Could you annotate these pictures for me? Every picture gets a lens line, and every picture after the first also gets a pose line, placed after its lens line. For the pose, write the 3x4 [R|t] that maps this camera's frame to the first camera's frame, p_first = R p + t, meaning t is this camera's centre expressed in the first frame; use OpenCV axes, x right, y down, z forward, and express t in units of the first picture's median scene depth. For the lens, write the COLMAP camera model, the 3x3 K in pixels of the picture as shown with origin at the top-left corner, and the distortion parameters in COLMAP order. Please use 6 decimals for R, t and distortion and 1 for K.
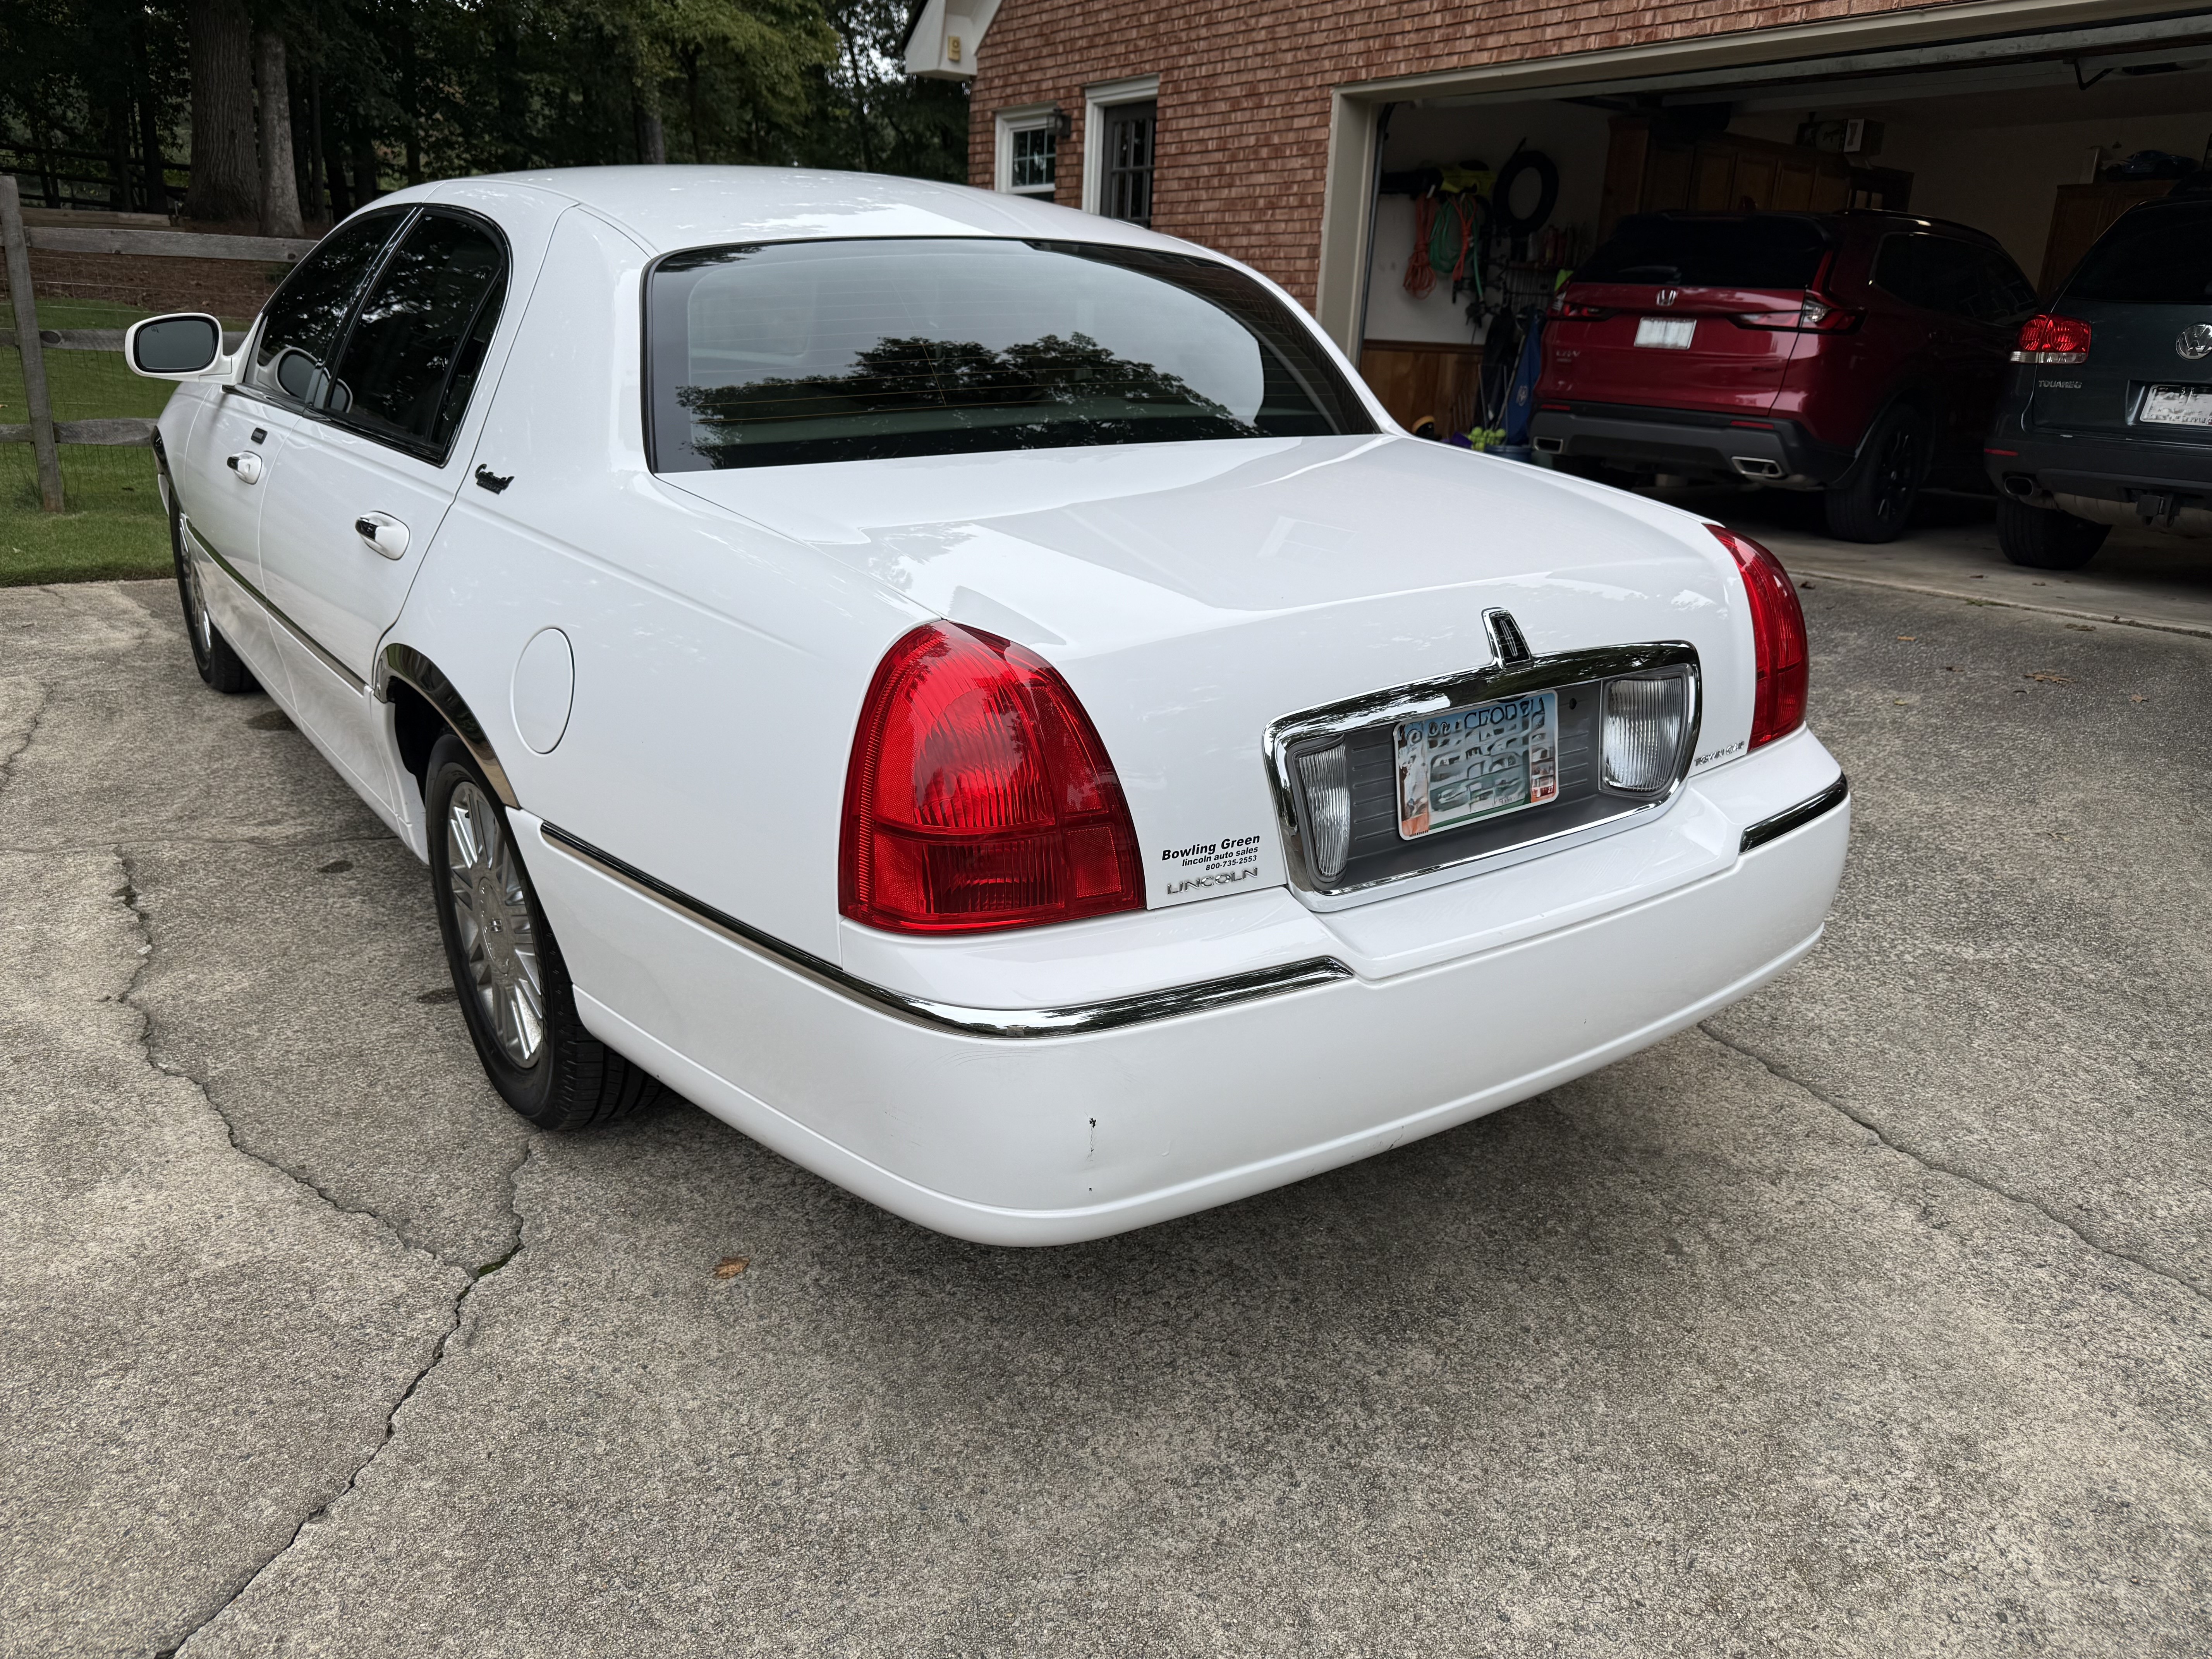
lens RADIAL K [[1641.9, 0, 1119.4], [0, 1641.9, 829.9], [0, 0, 1]] dist [0.015458, -0.019312]
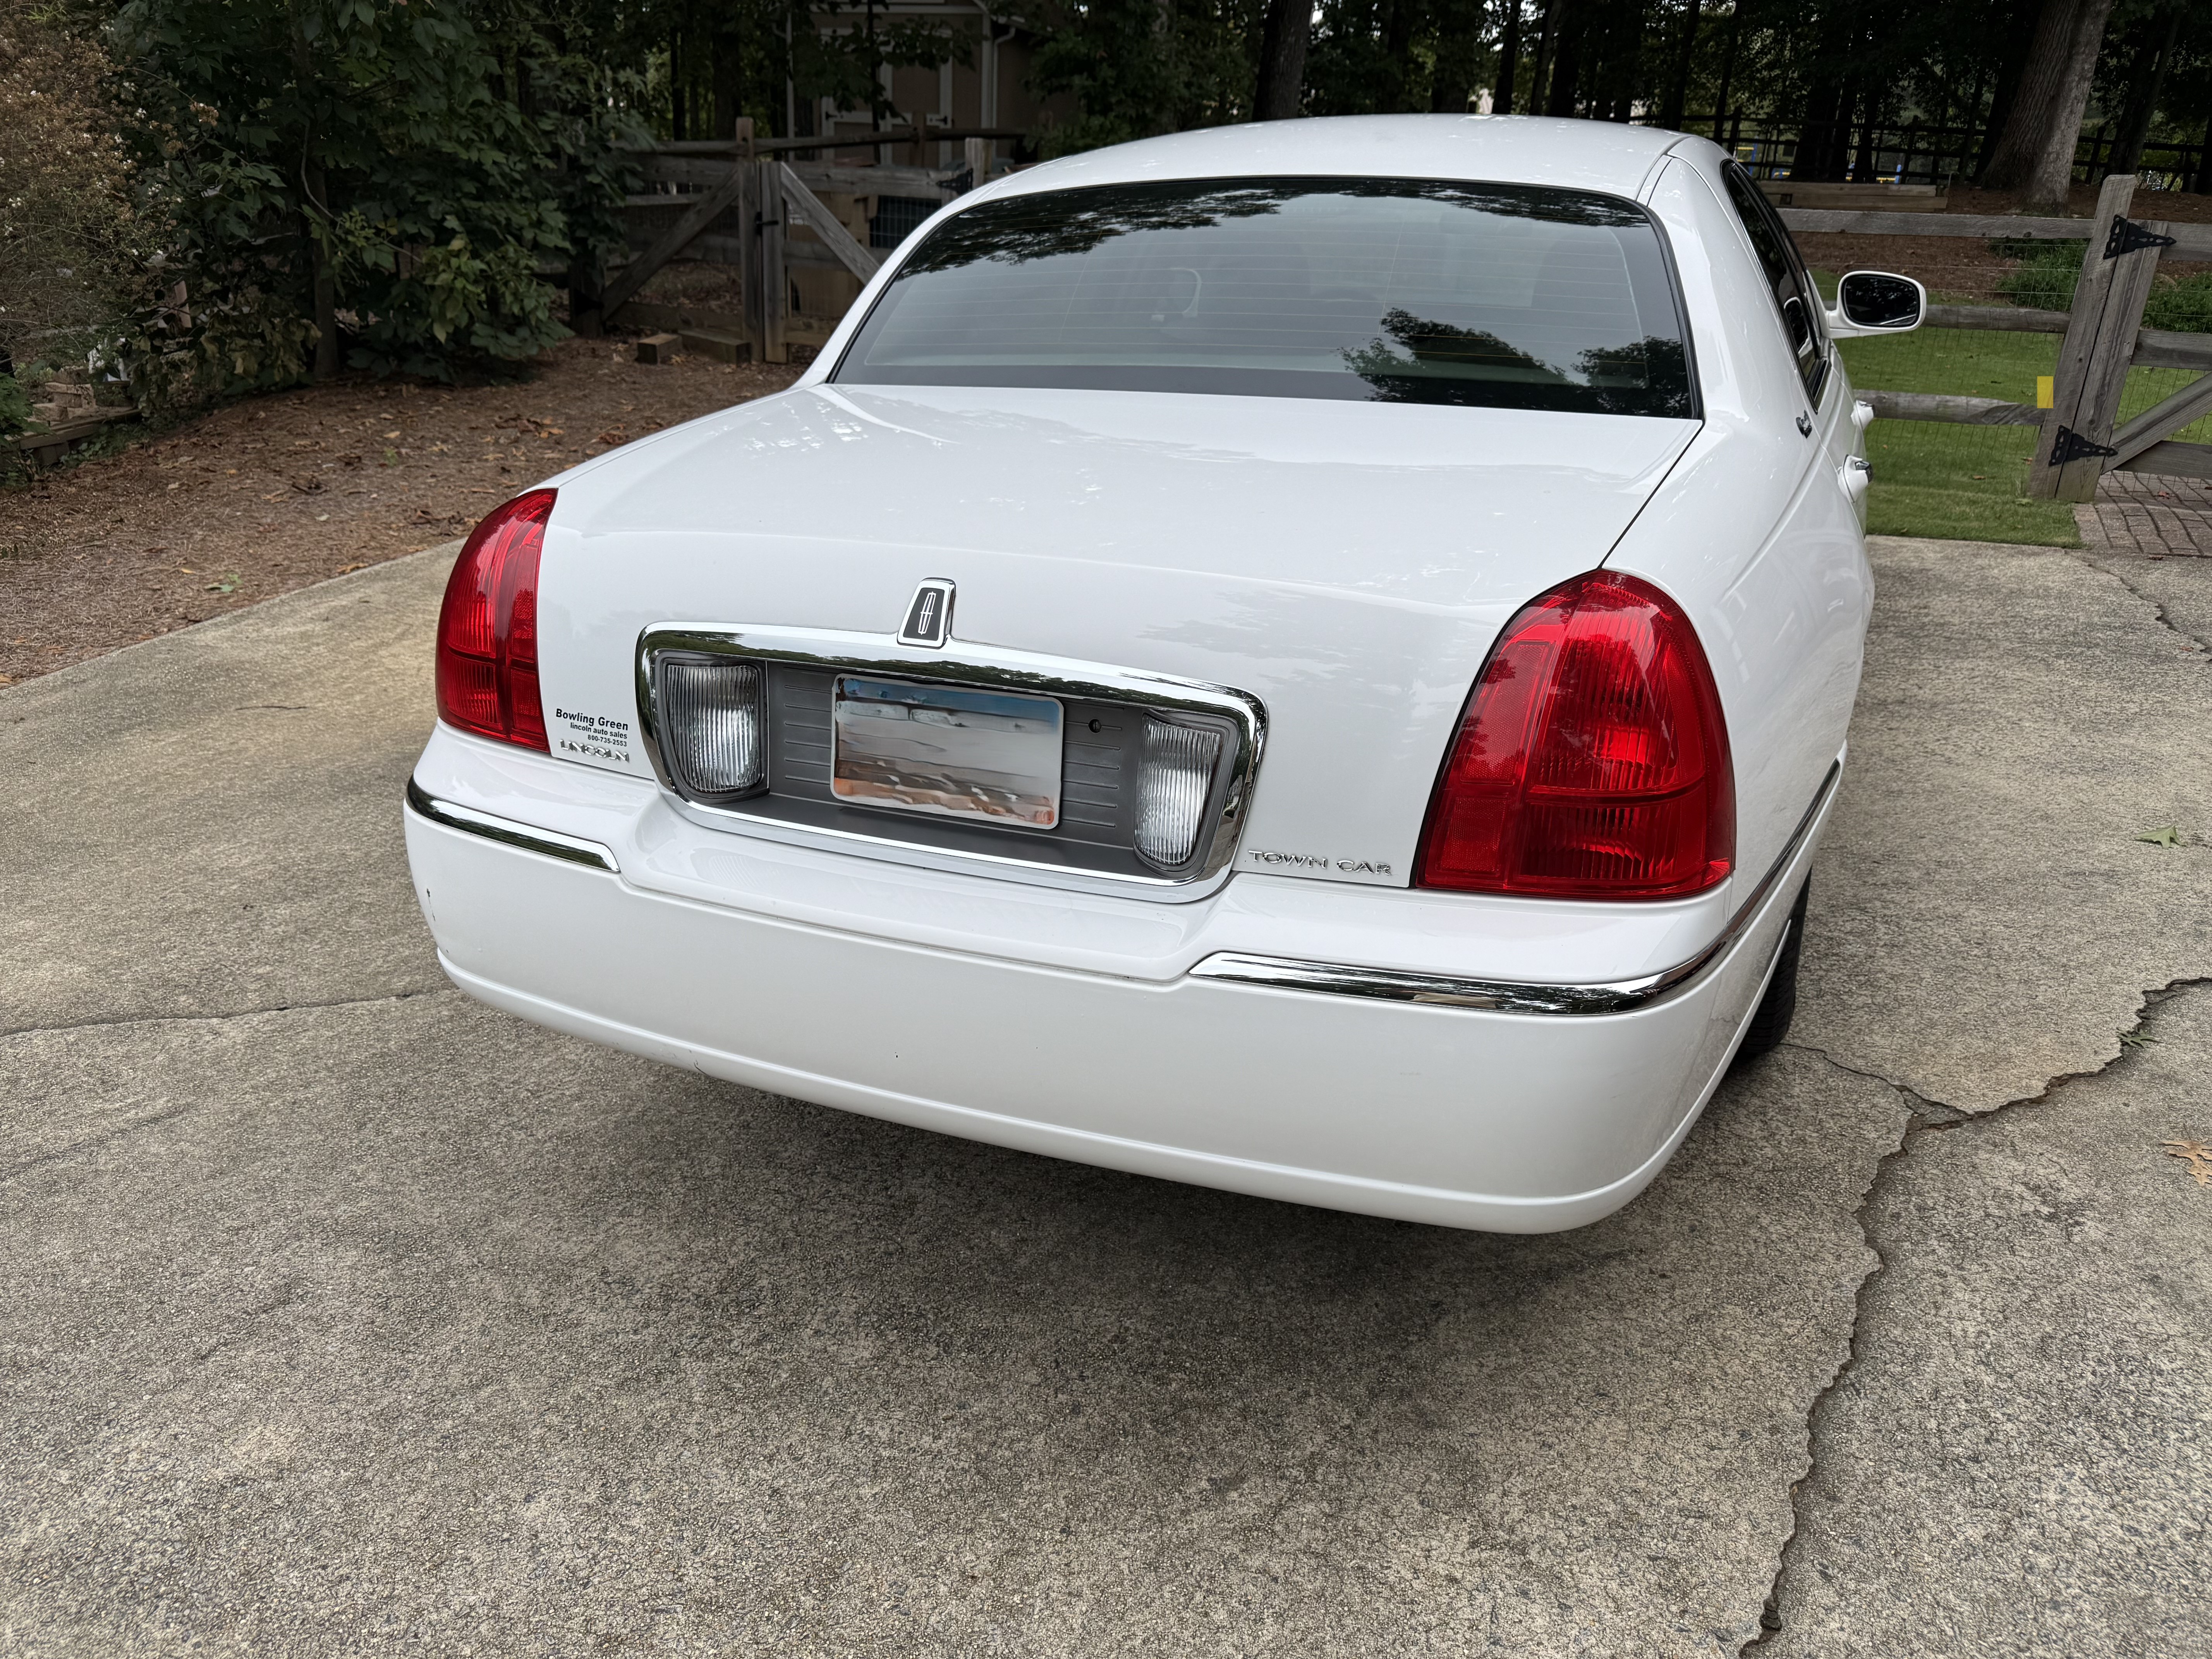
lens RADIAL K [[1641.9, 0, 1106.0], [0, 1641.9, 826.5], [0, 0, 1]] dist [0.015458, -0.019312]
pose [[0.497623, 0.282788, -0.820001, 0.322163], [-0.272408, 0.948483, 0.161785, -0.054425], [0.823508, 0.142867, 0.549021, 0.186514]]
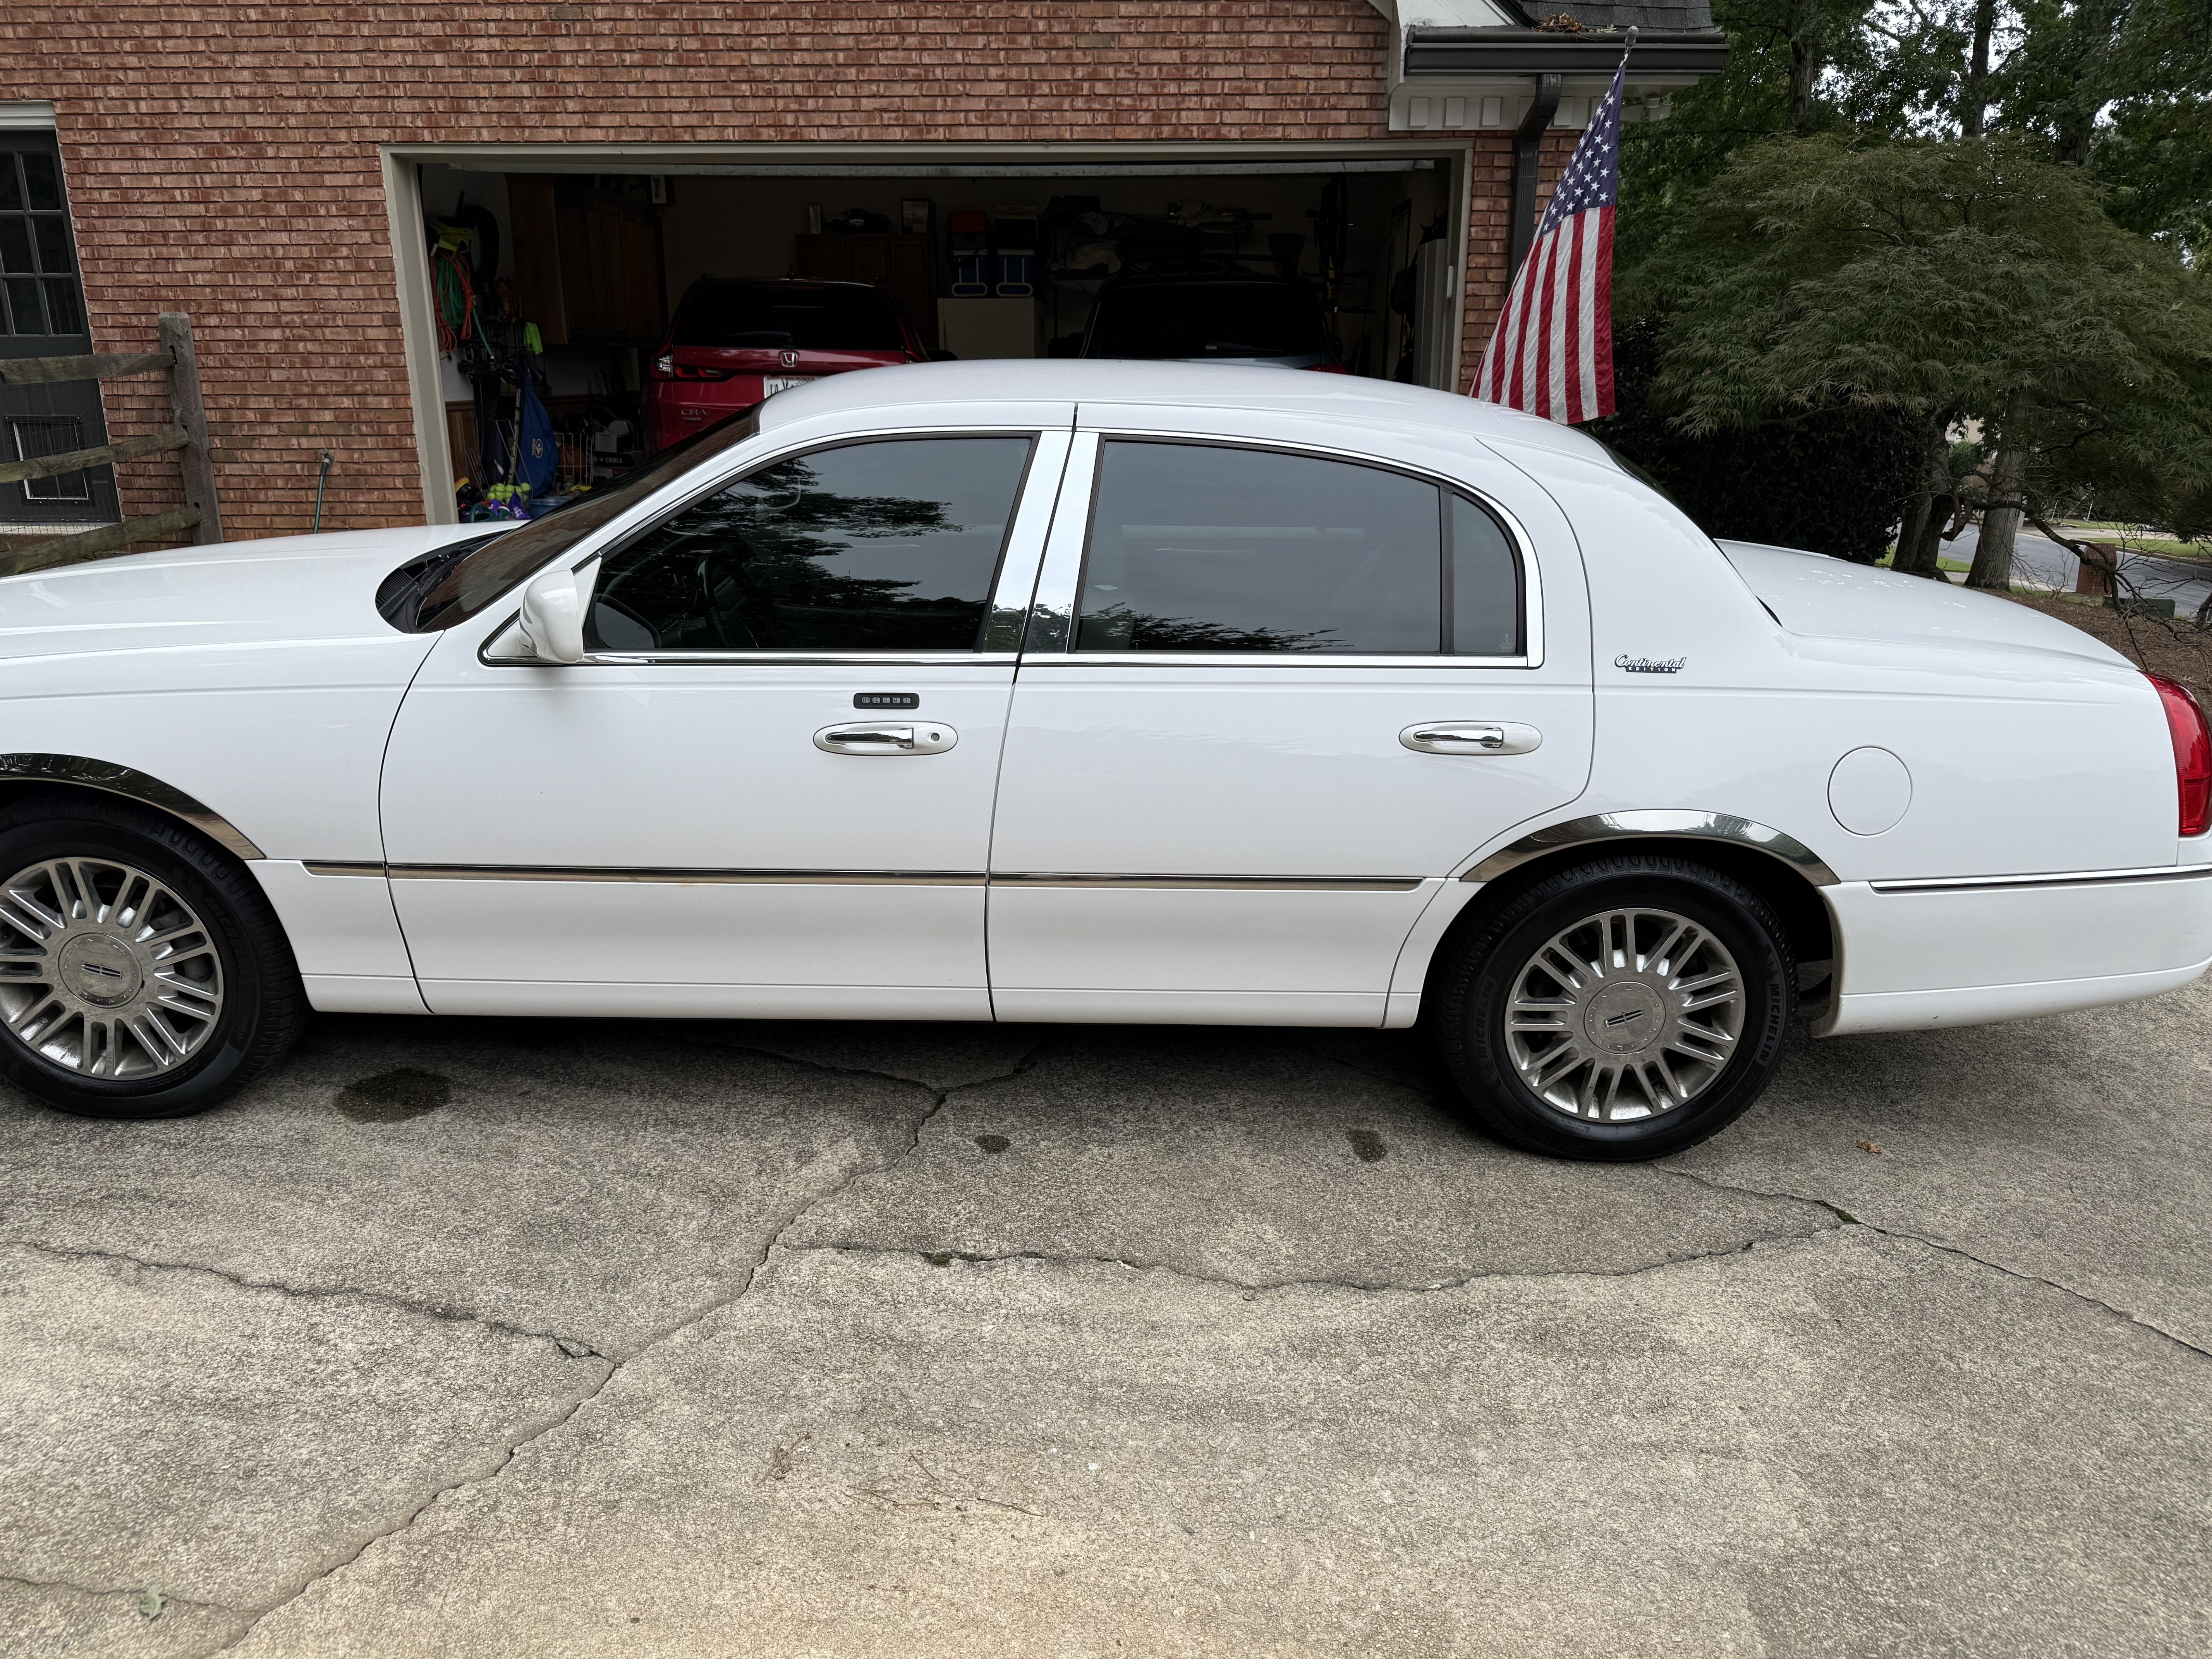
lens RADIAL K [[1641.9, 0, 1092.7], [0, 1641.9, 830.8], [0, 0, 1]] dist [0.015458, -0.019312]
pose [[0.577996, -0.274875, 0.768352, -0.599101], [0.265745, 0.953639, 0.141253, -0.140034], [-0.771557, 0.122543, 0.624246, 0.206763]]
